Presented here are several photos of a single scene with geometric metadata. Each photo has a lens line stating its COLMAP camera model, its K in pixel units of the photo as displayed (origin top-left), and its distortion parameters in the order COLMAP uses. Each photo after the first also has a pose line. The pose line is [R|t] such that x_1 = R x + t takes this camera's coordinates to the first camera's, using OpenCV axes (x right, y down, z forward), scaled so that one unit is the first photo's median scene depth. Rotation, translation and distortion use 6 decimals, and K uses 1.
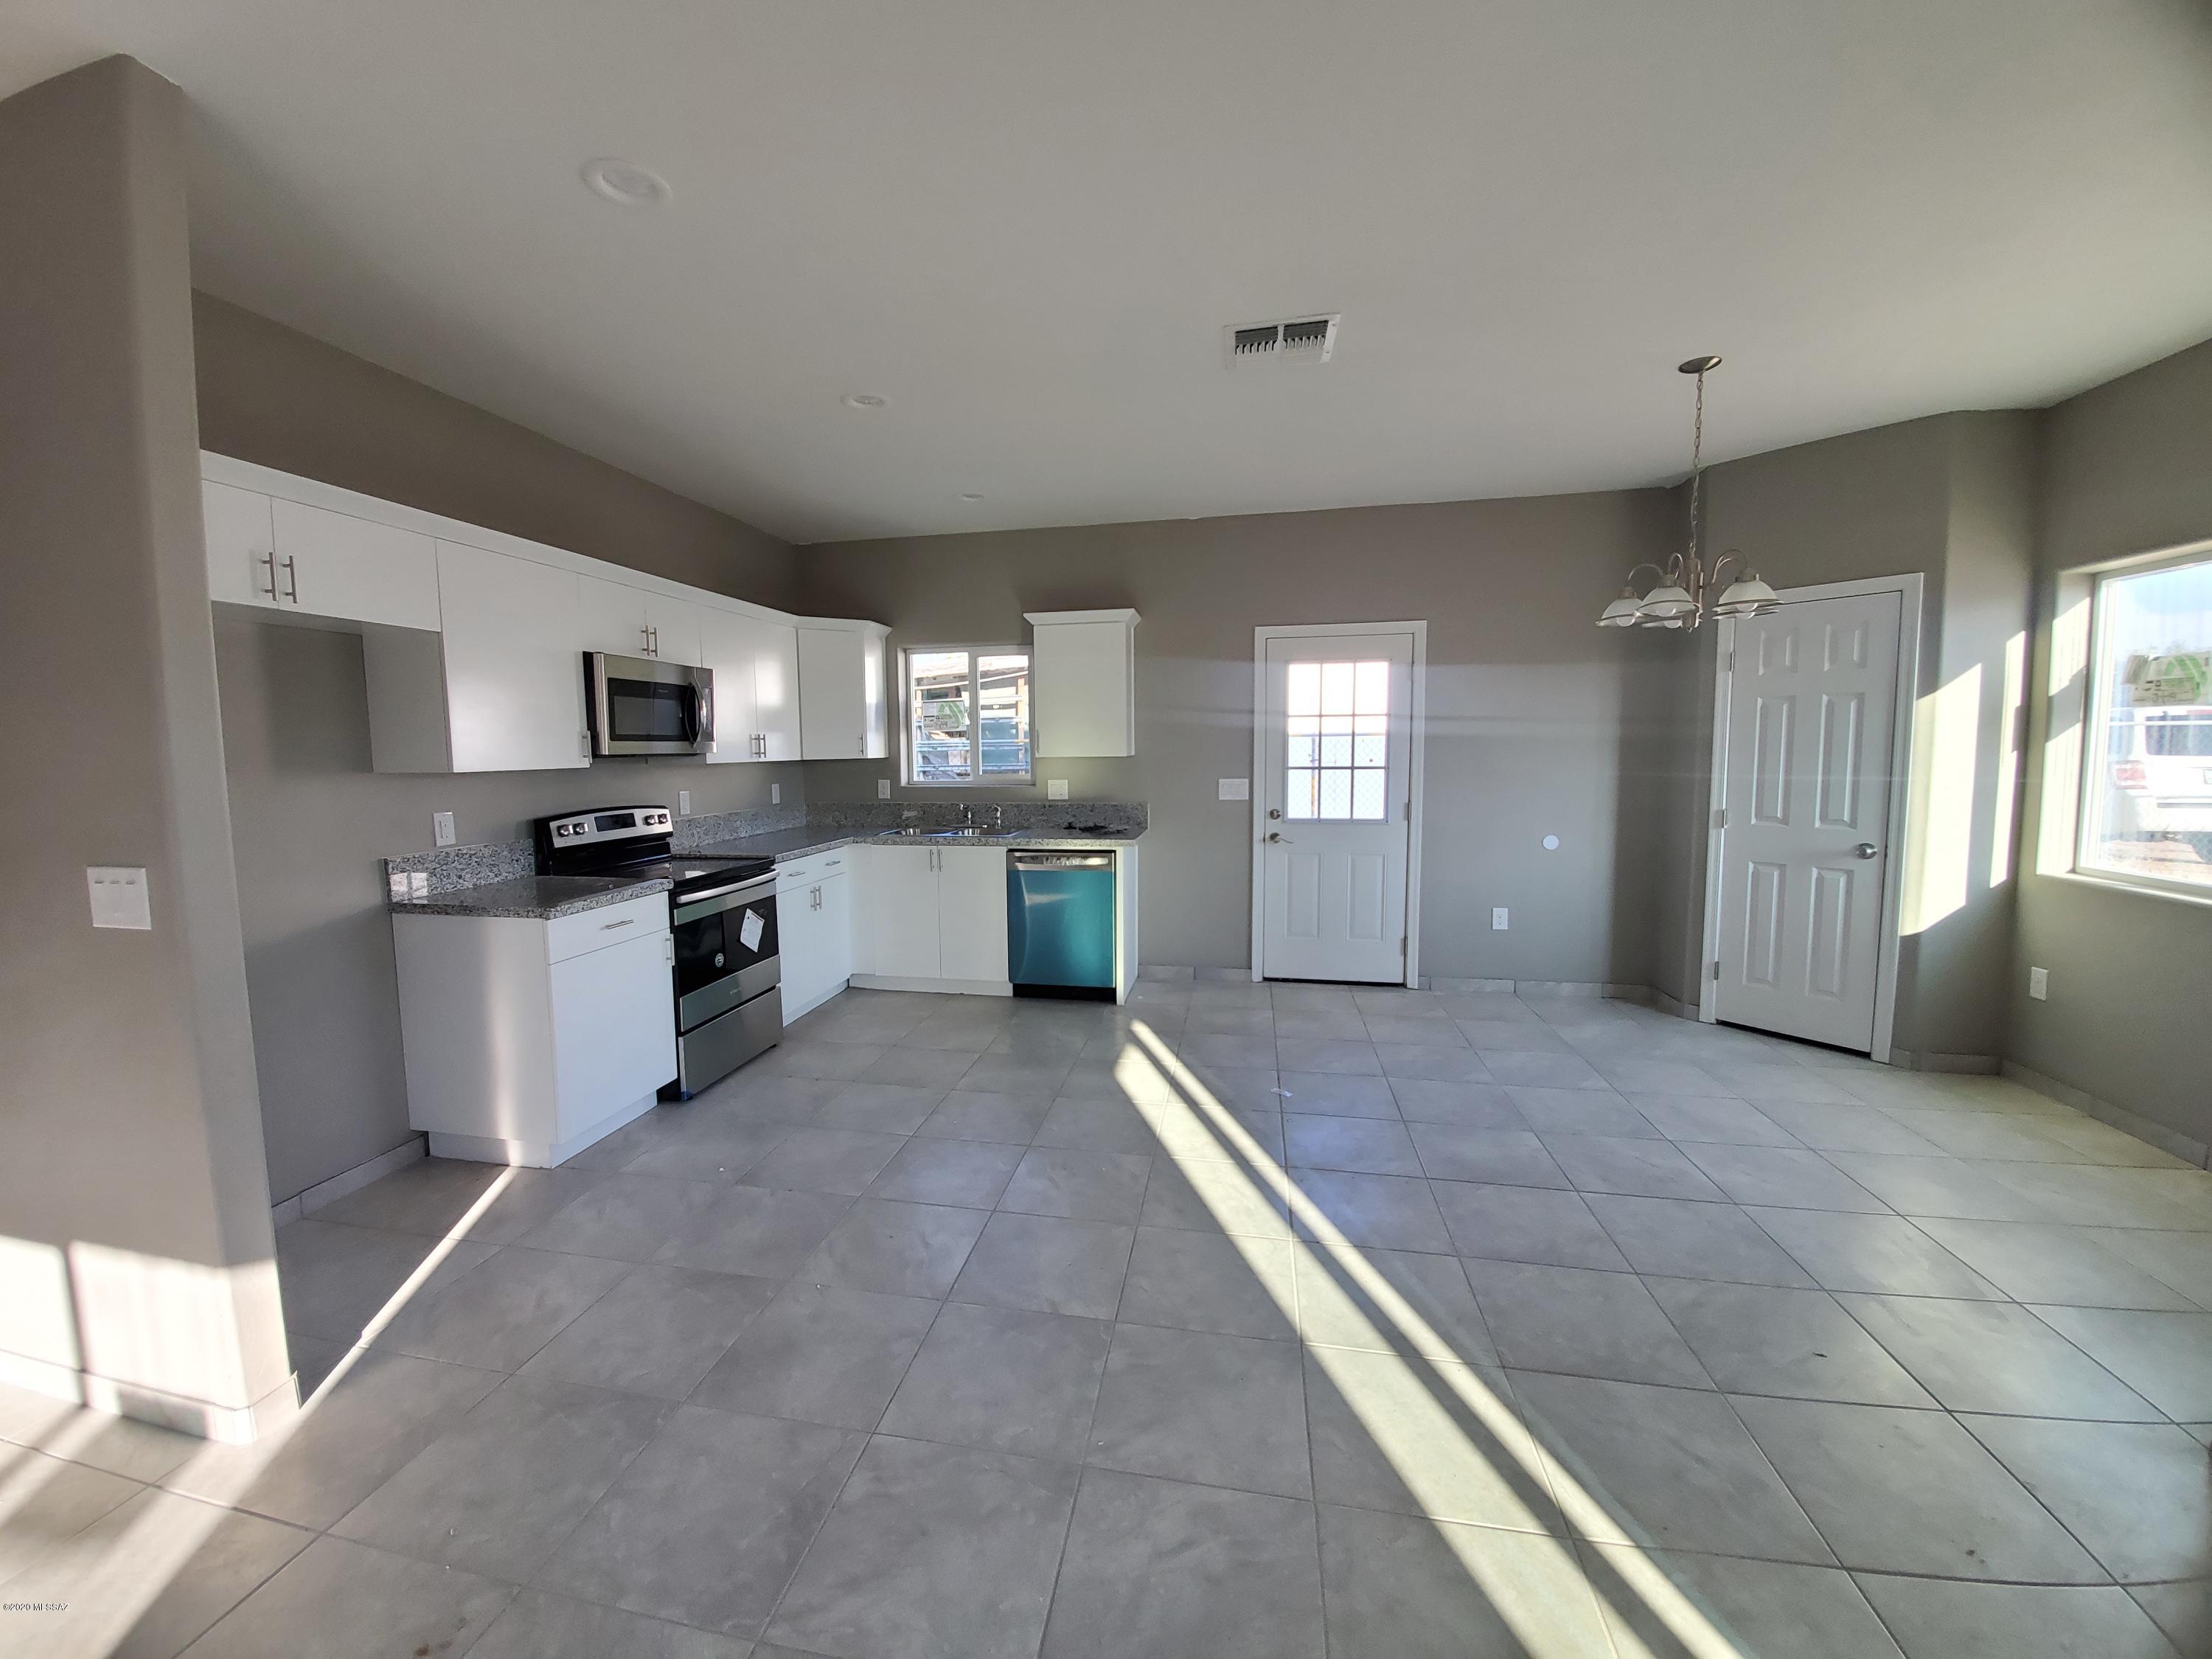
lens RADIAL K [[883.3, 0, 1062.8], [0, 883.3, 829.0], [0, 0, 1]] dist [-0.015133, -0.000184]
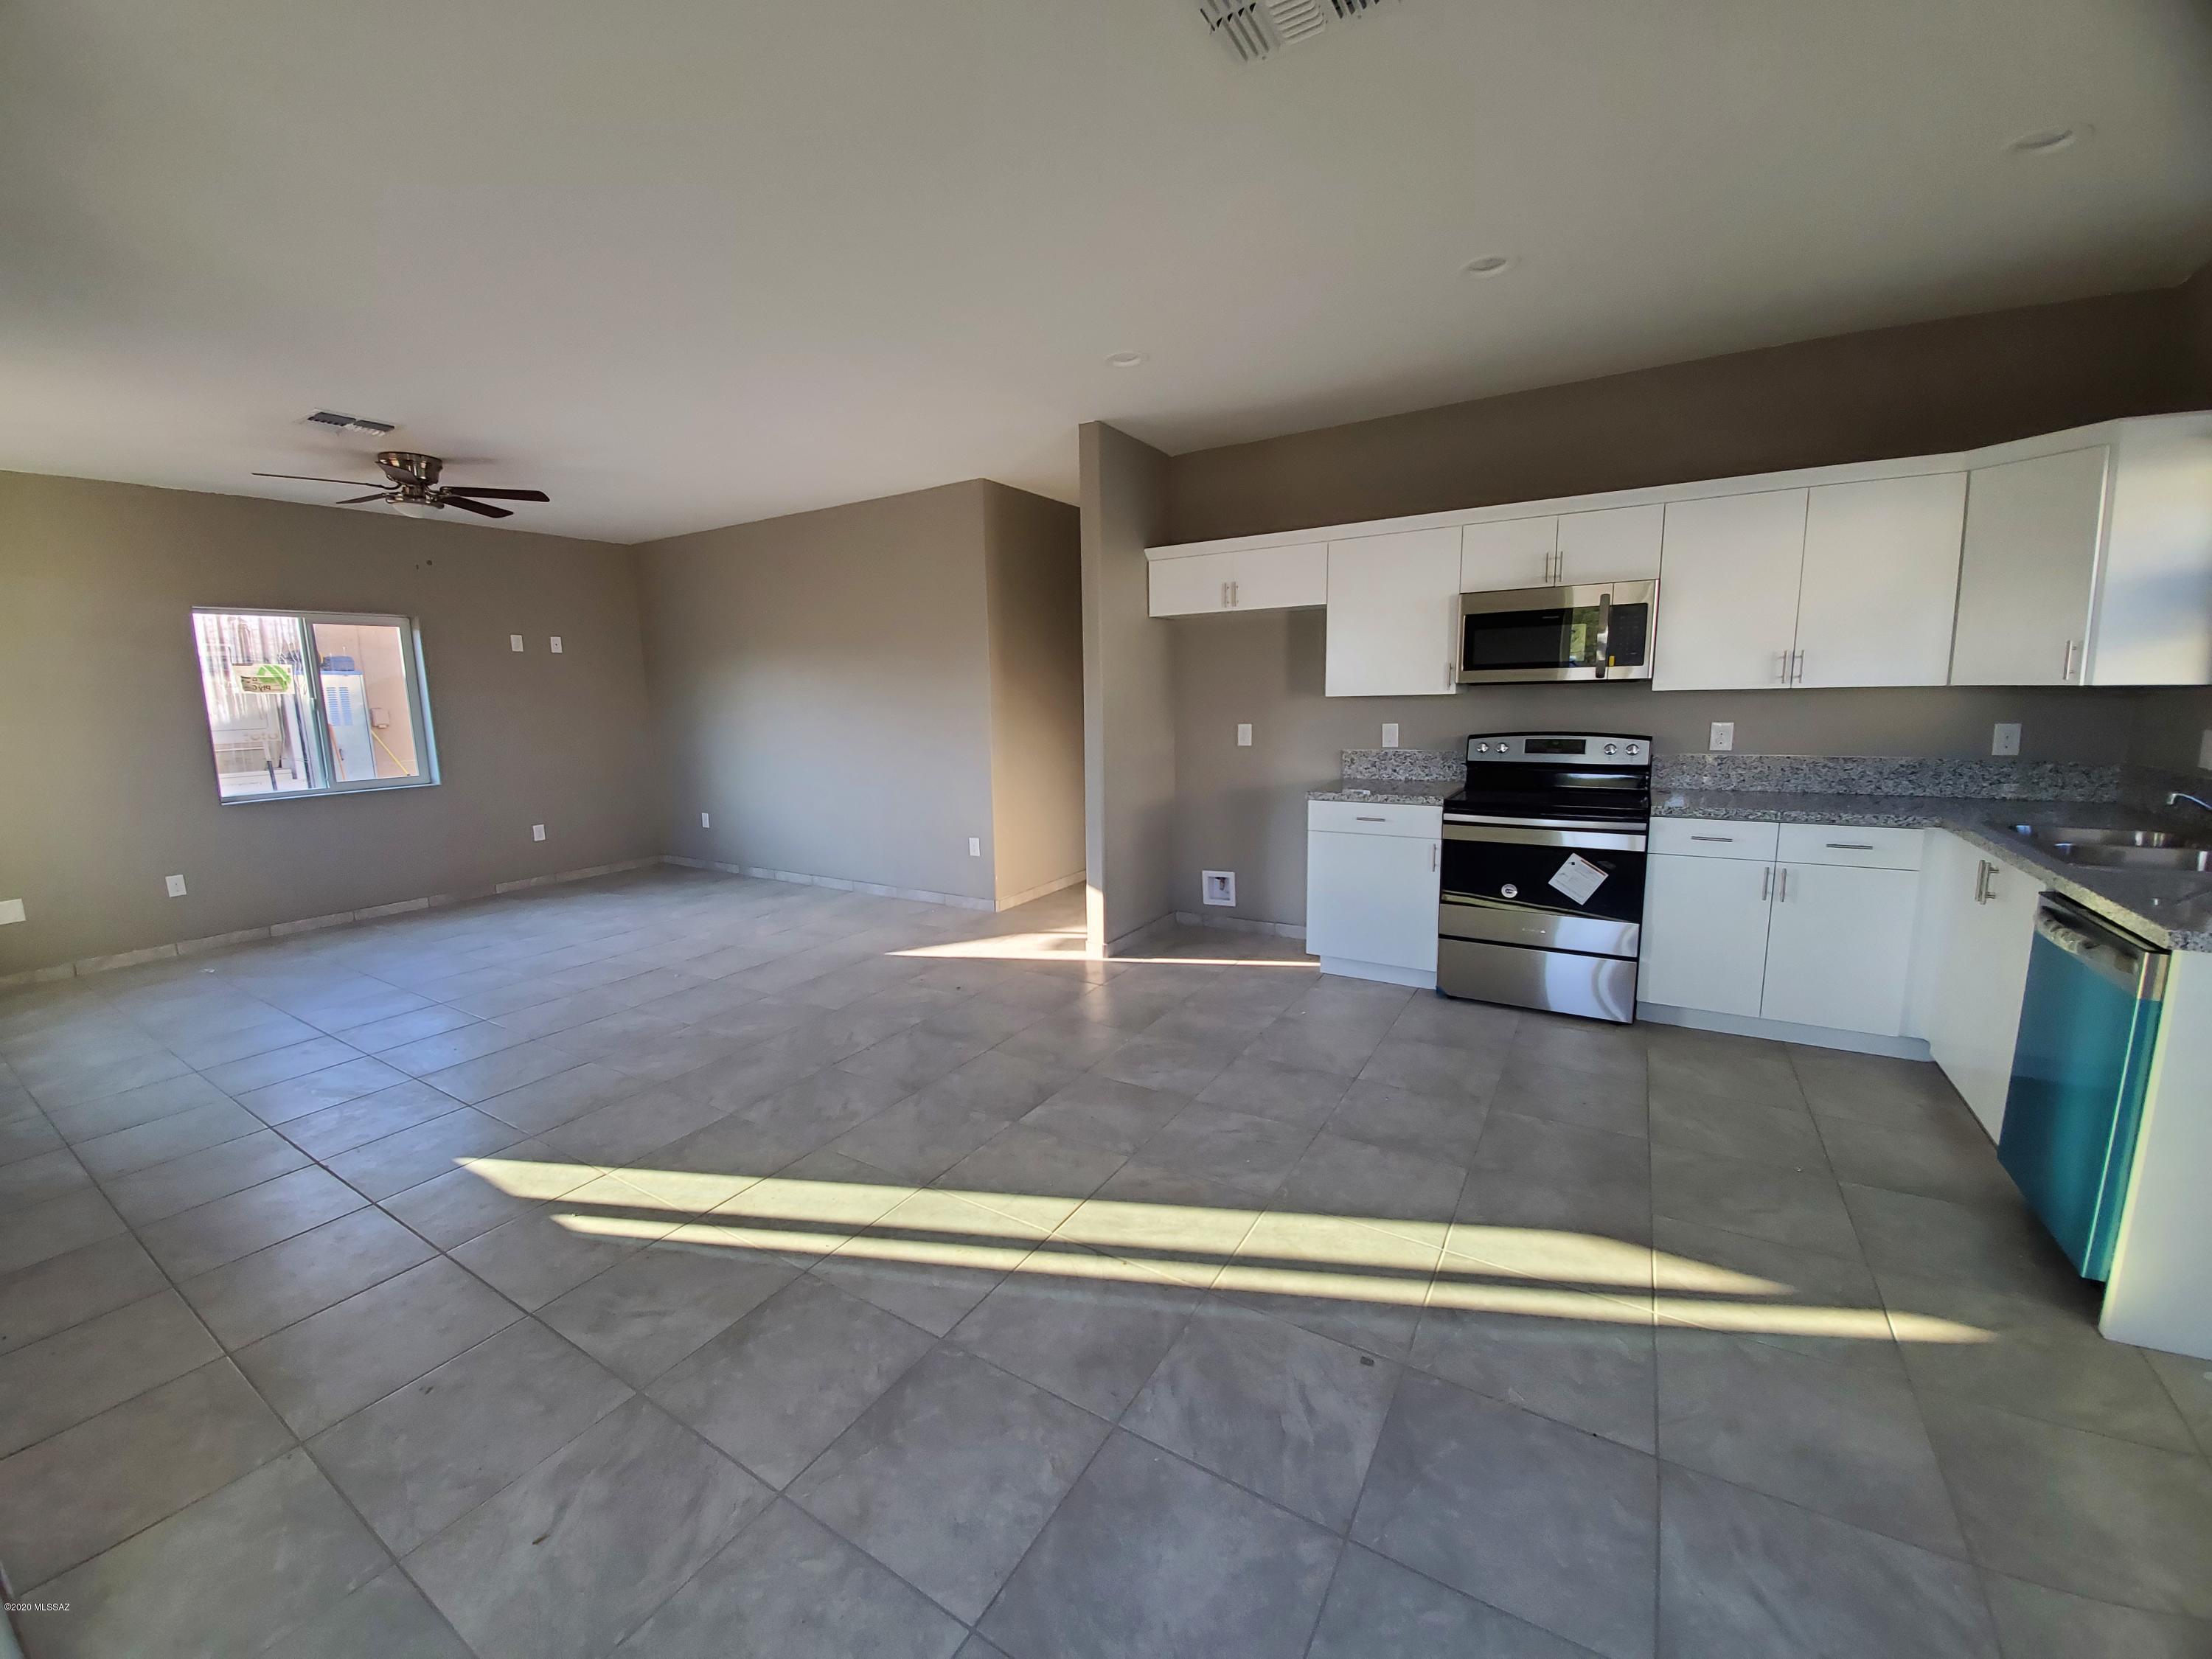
lens RADIAL K [[895.5, 0, 1067.4], [0, 895.5, 830.8], [0, 0, 1]] dist [0.004217, -0.000128]
pose [[-0.366420, 0.169136, -0.914948, 0.806334], [-0.056450, 0.977487, 0.203304, -0.109556], [0.928736, 0.126144, -0.348623, 0.992317]]
